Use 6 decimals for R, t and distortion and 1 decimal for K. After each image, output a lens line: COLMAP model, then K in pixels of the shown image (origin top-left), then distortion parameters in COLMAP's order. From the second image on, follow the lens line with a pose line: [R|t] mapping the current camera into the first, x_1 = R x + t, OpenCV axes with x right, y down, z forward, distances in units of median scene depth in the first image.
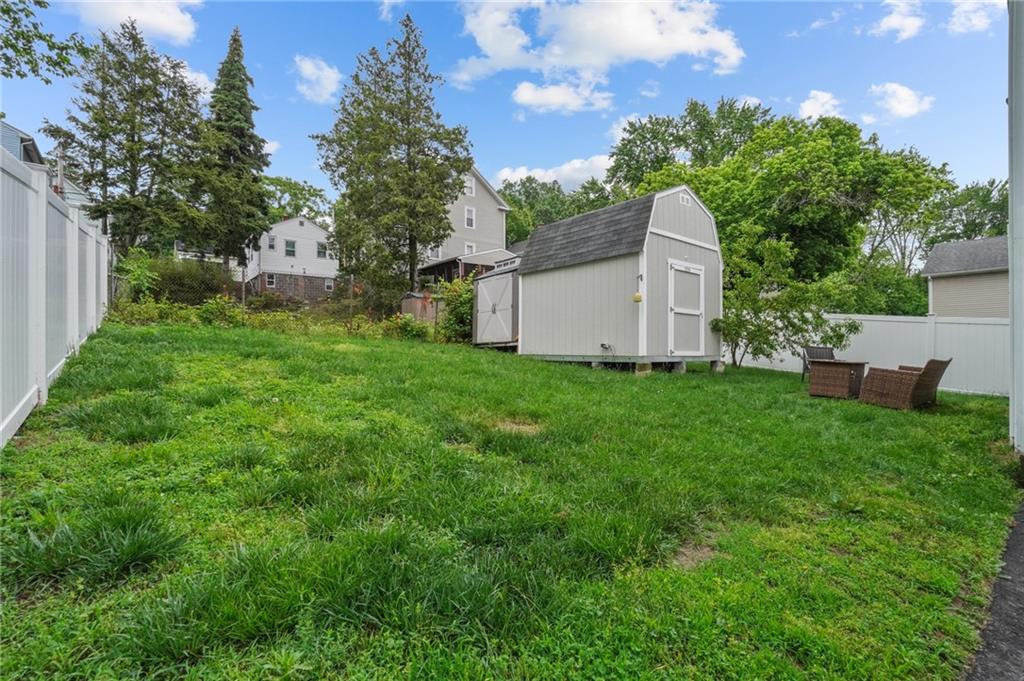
lens RADIAL K [[460.4, 0, 510.7], [0, 460.4, 349.7], [0, 0, 1]] dist [-0.057727, 0.021907]
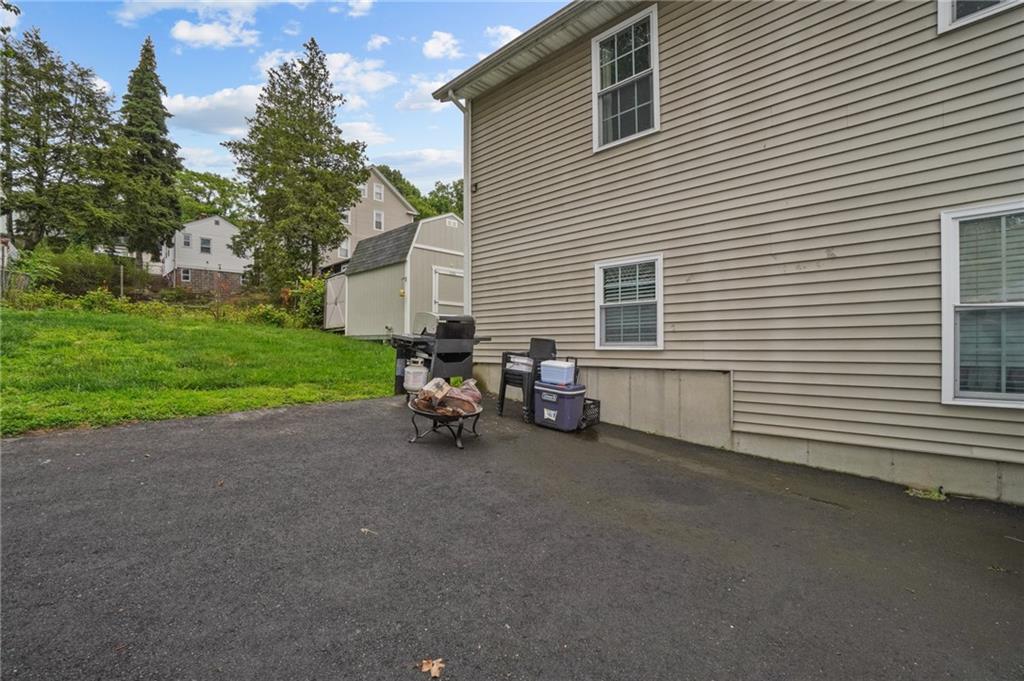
lens RADIAL K [[455.2, 0, 512.3], [0, 455.2, 345.1], [0, 0, 1]] dist [-0.052484, 0.020252]
pose [[0.995154, 0.002198, 0.098306, 0.171798], [-0.001962, 0.999995, -0.002498, 0.018070], [-0.098311, 0.002293, 0.995153, -0.156947]]
